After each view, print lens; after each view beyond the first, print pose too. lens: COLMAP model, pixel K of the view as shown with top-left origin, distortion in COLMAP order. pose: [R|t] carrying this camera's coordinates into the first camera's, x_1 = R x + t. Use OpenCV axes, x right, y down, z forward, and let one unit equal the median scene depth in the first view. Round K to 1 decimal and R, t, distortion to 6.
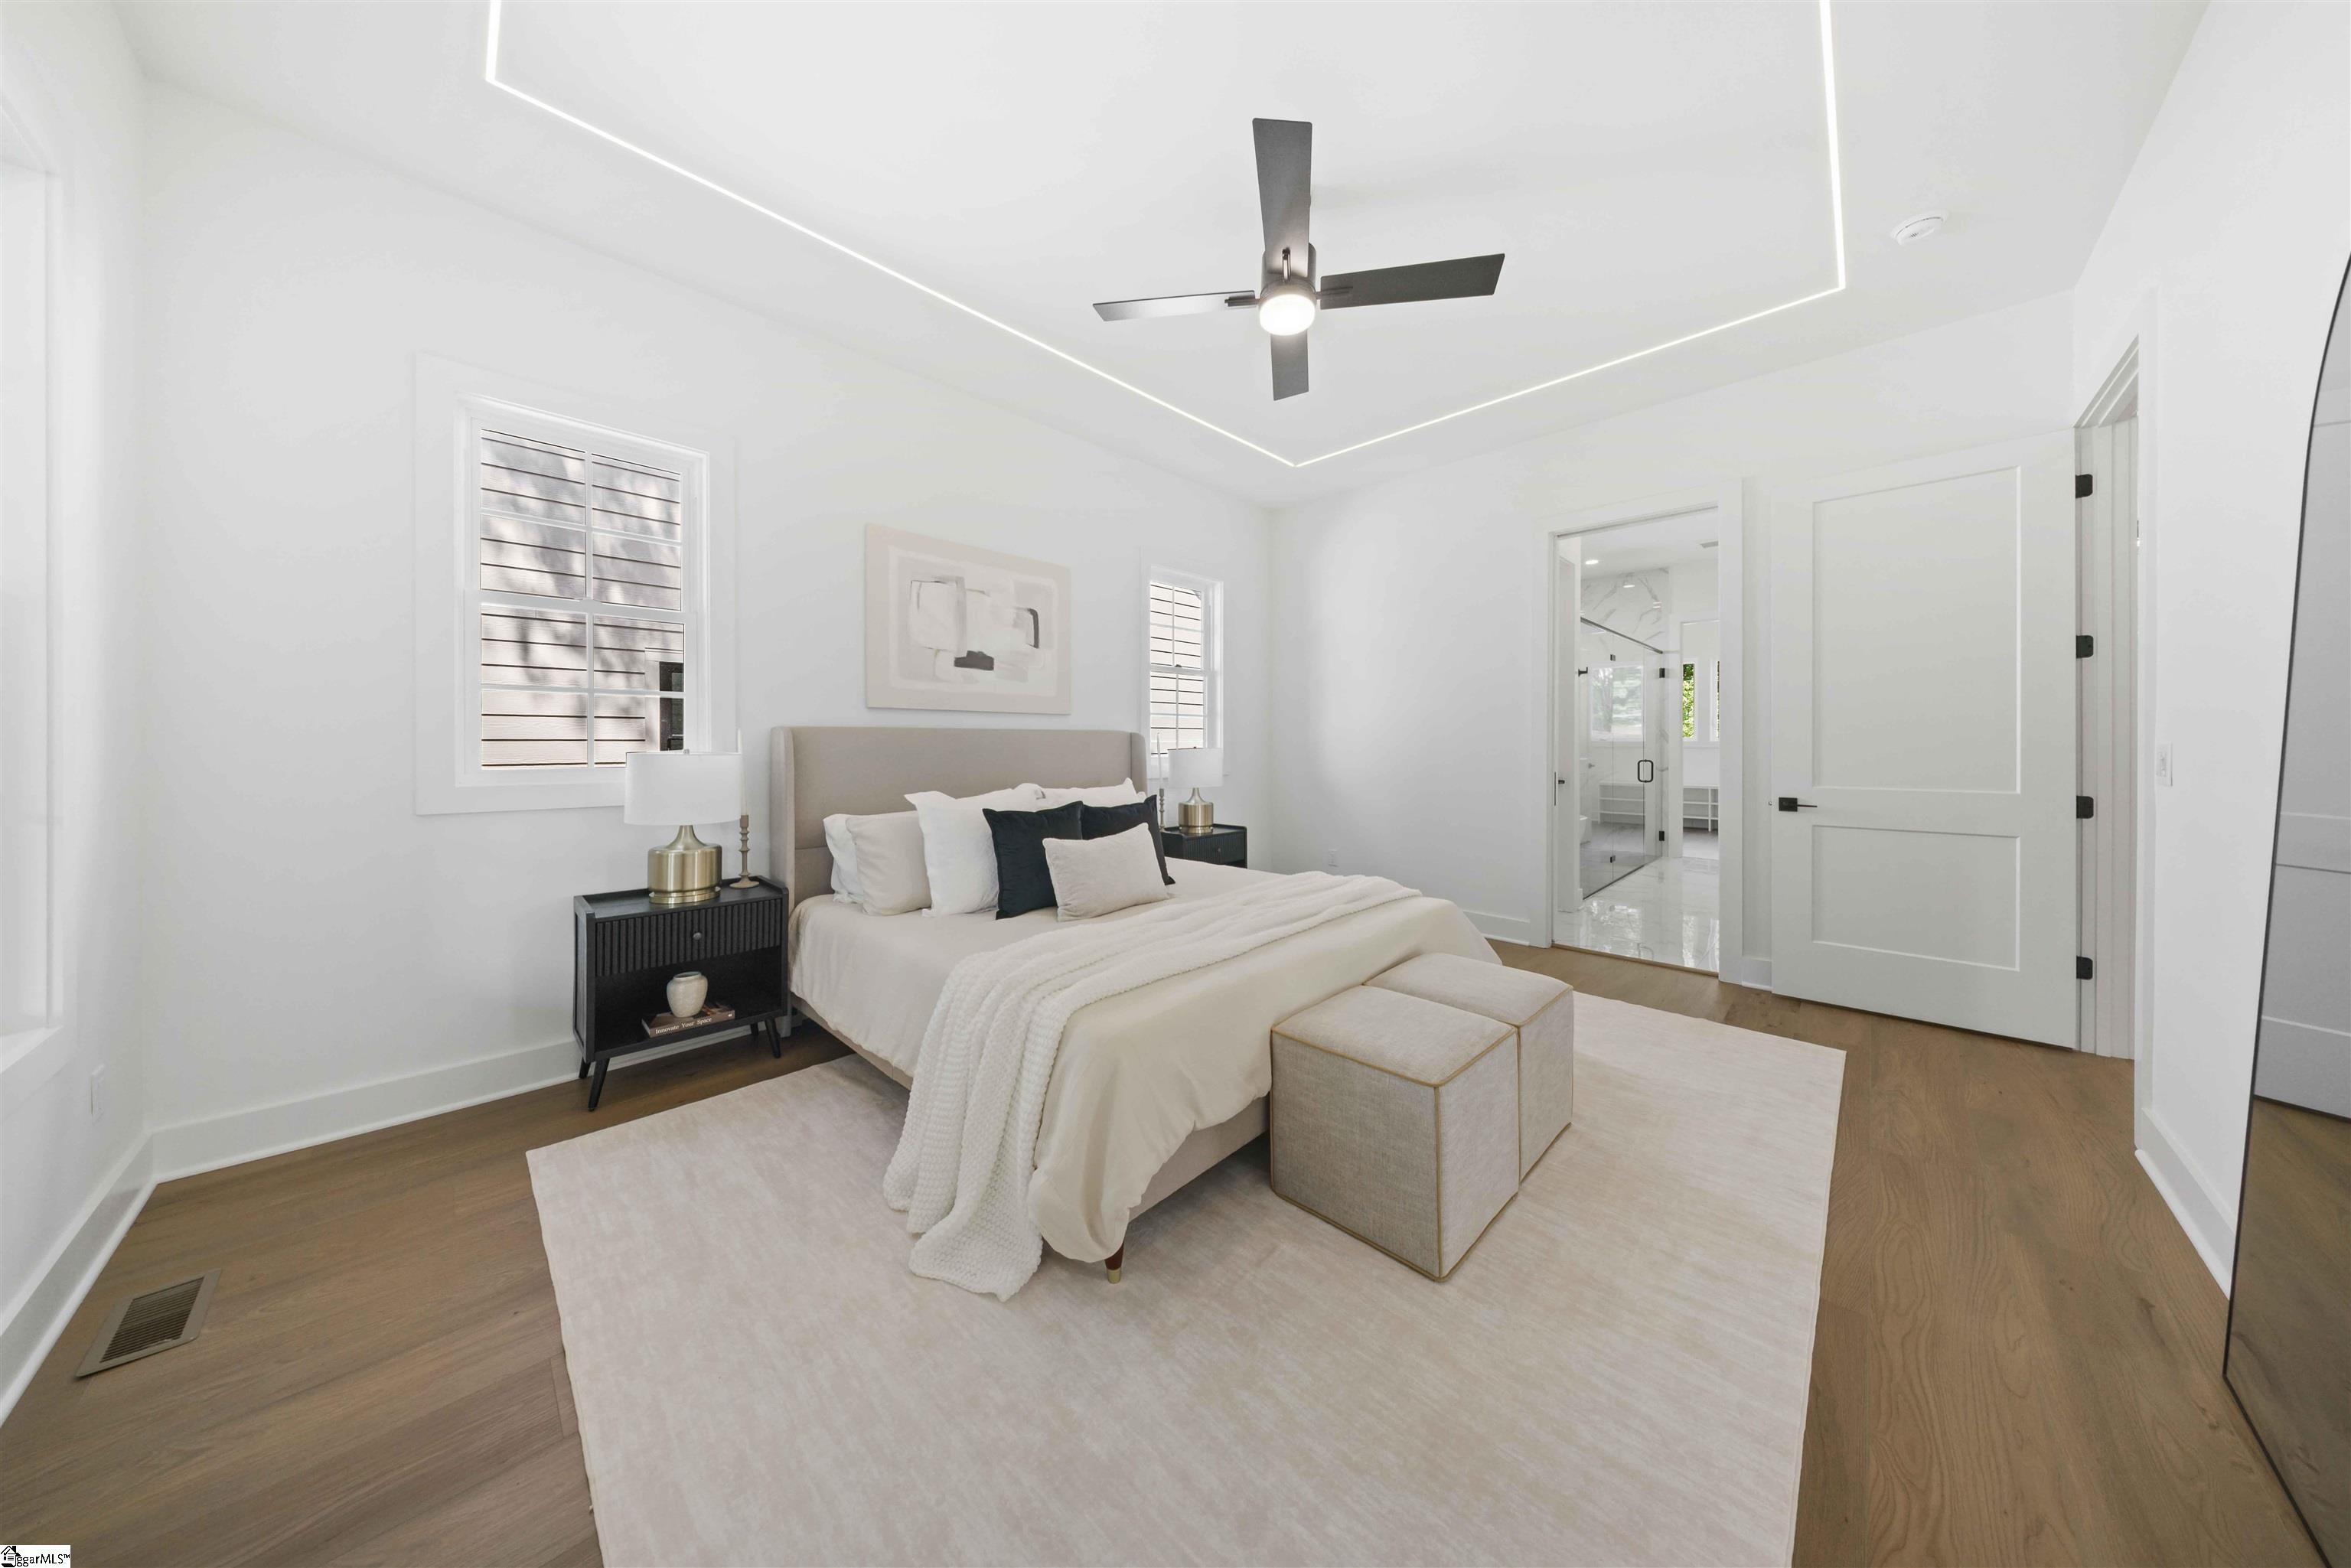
lens RADIAL K [[719.3, 0, 1176.7], [0, 719.3, 741.7], [0, 0, 1]] dist [0.026806, -0.000018]
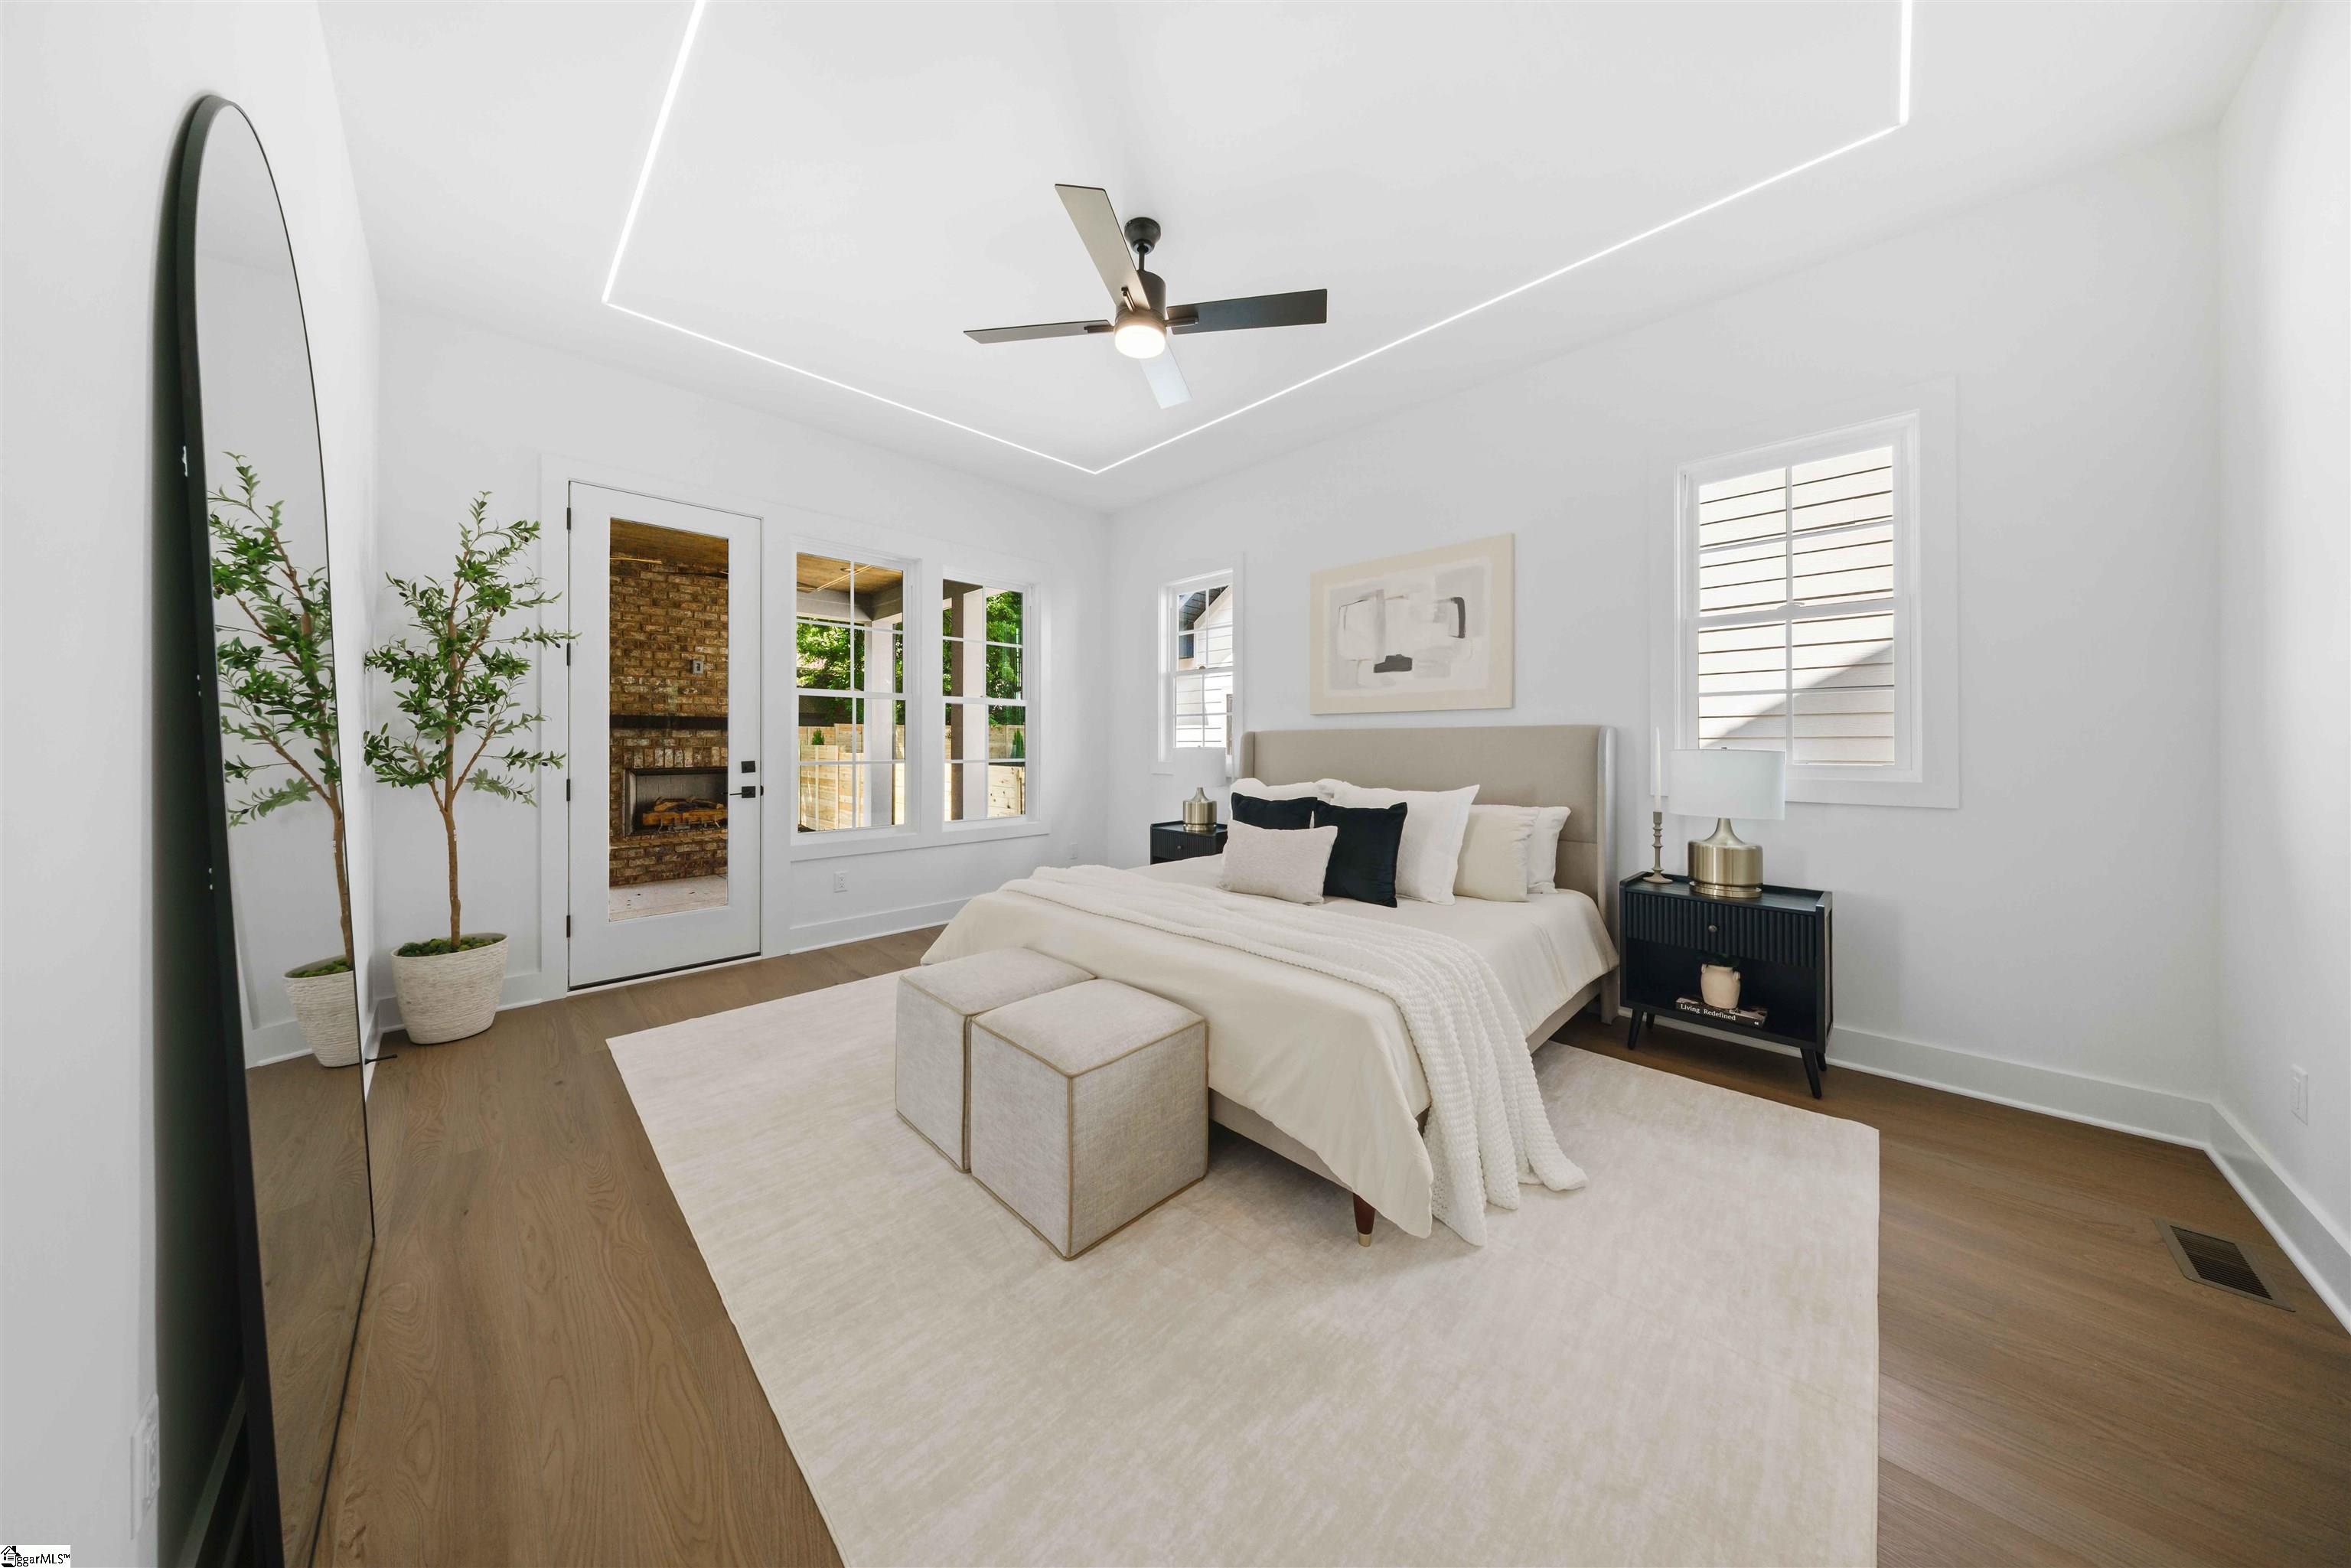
lens RADIAL K [[694.3, 0, 1197.5], [0, 694.3, 782.4], [0, 0, 1]] dist [-0.000097, 0.000021]
pose [[0.006603, 0.059098, -0.998230, 0.723354], [0.003052, 0.998246, 0.059119, 0.000809], [0.999974, -0.003437, 0.006411, 0.672602]]
